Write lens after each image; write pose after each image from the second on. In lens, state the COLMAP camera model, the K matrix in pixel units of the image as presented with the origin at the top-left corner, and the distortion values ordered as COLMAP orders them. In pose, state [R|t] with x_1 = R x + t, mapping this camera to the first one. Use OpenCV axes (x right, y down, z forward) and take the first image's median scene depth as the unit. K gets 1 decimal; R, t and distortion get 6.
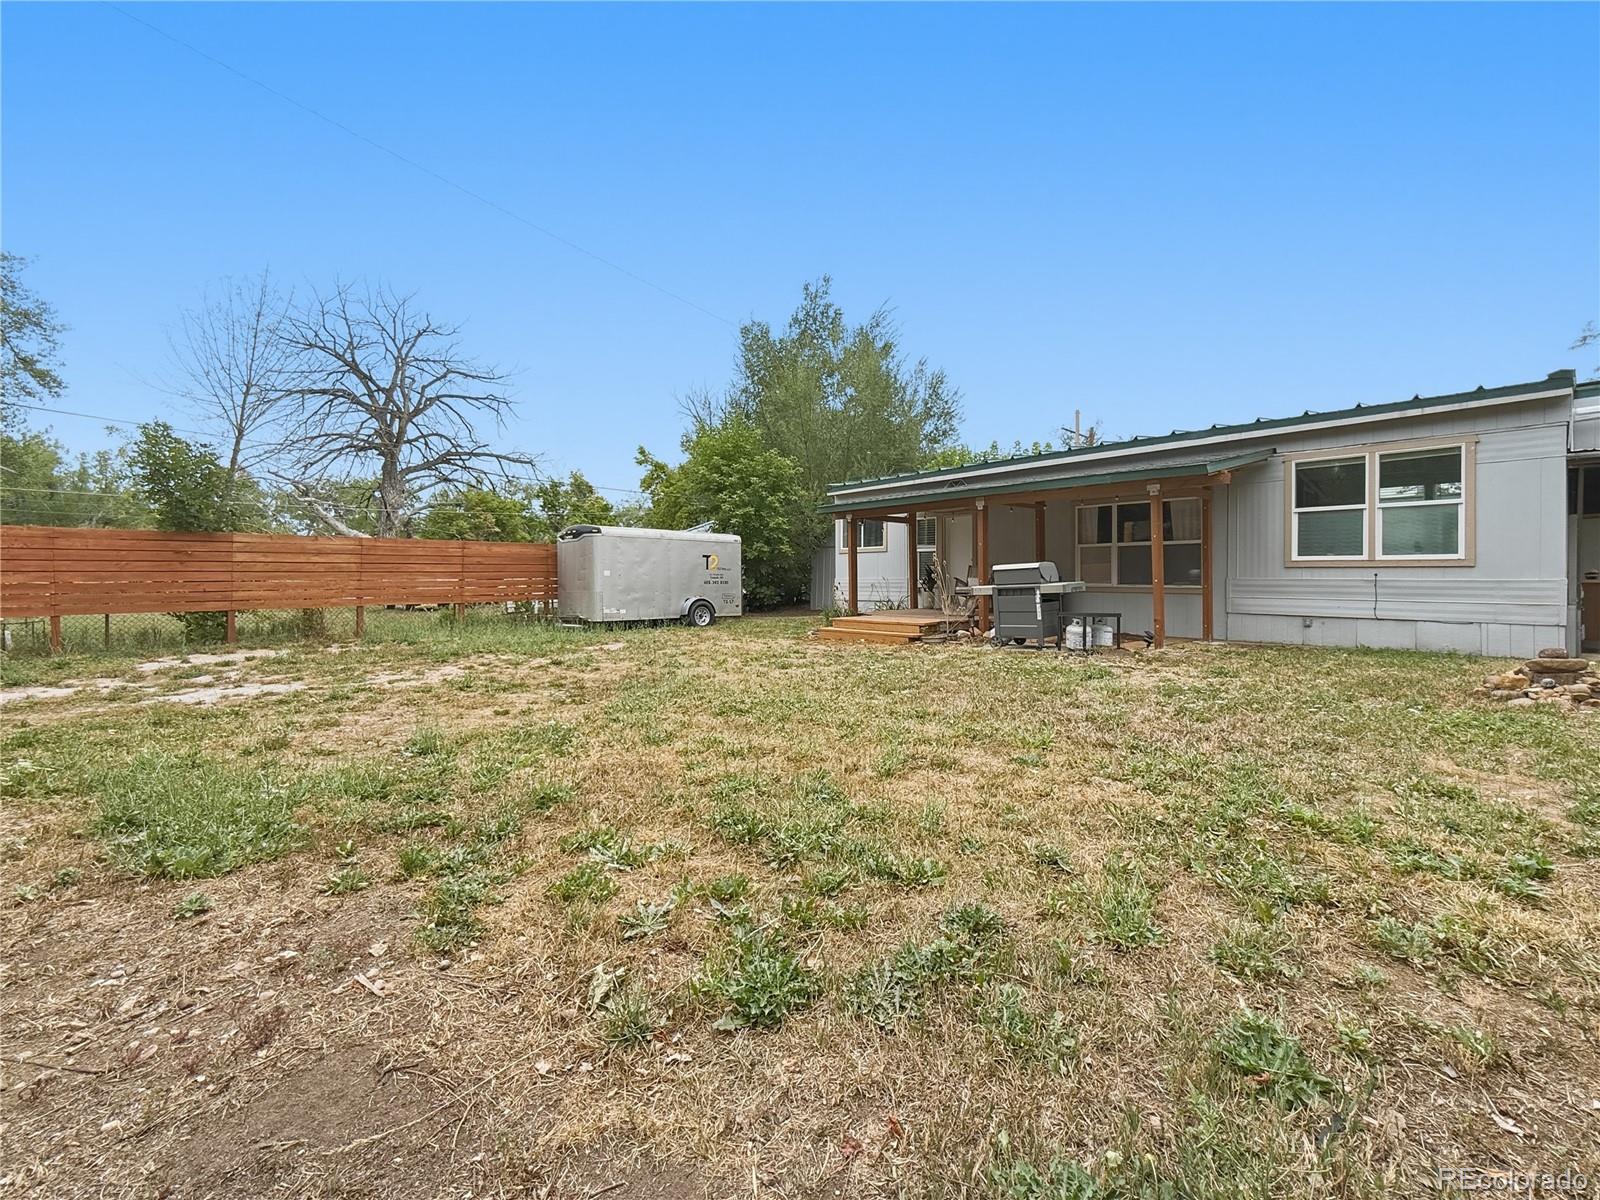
lens RADIAL K [[665.0, 0, 810.5], [0, 665.0, 591.1], [0, 0, 1]] dist [0.003871, -0.001075]
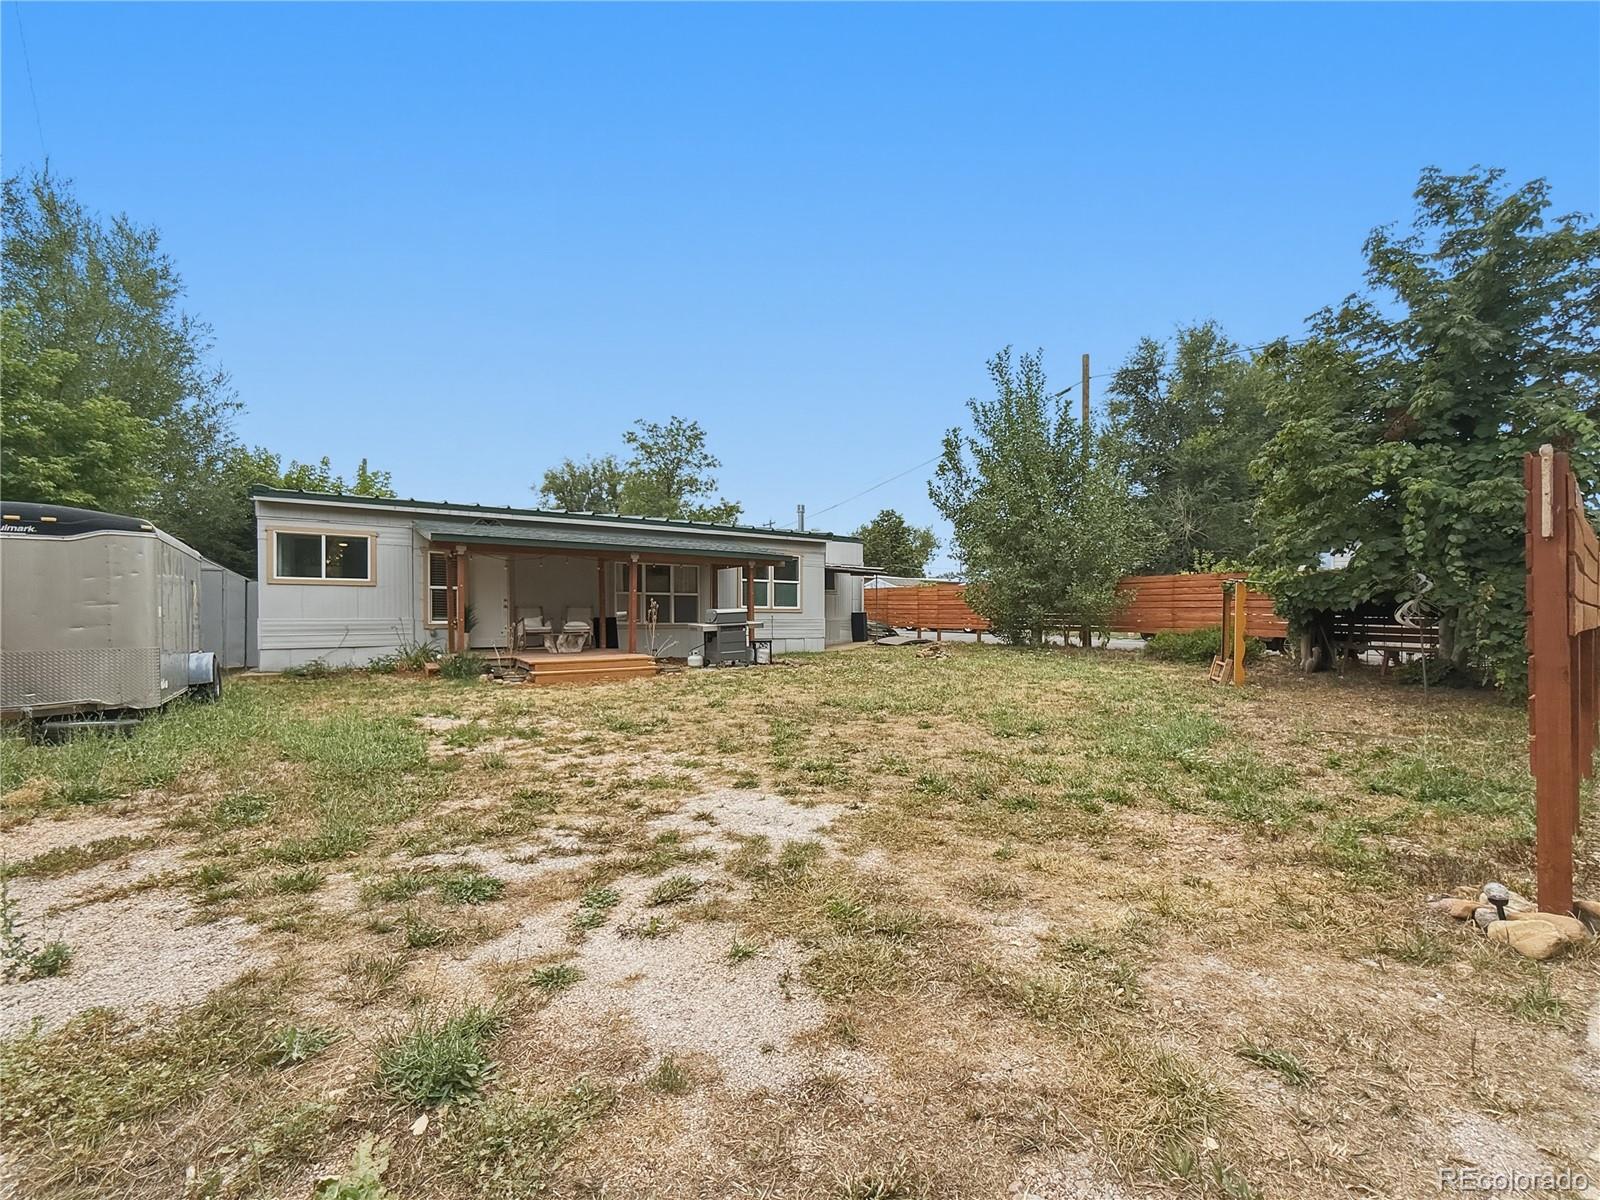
lens RADIAL K [[665.0, 0, 809.6], [0, 665.0, 610.1], [0, 0, 1]] dist [0.003871, -0.001075]
pose [[0.133054, 0.008969, 0.991068, -0.892530], [0.020465, 0.999721, -0.011795, -0.014638], [-0.990898, 0.021852, 0.132833, 0.528187]]
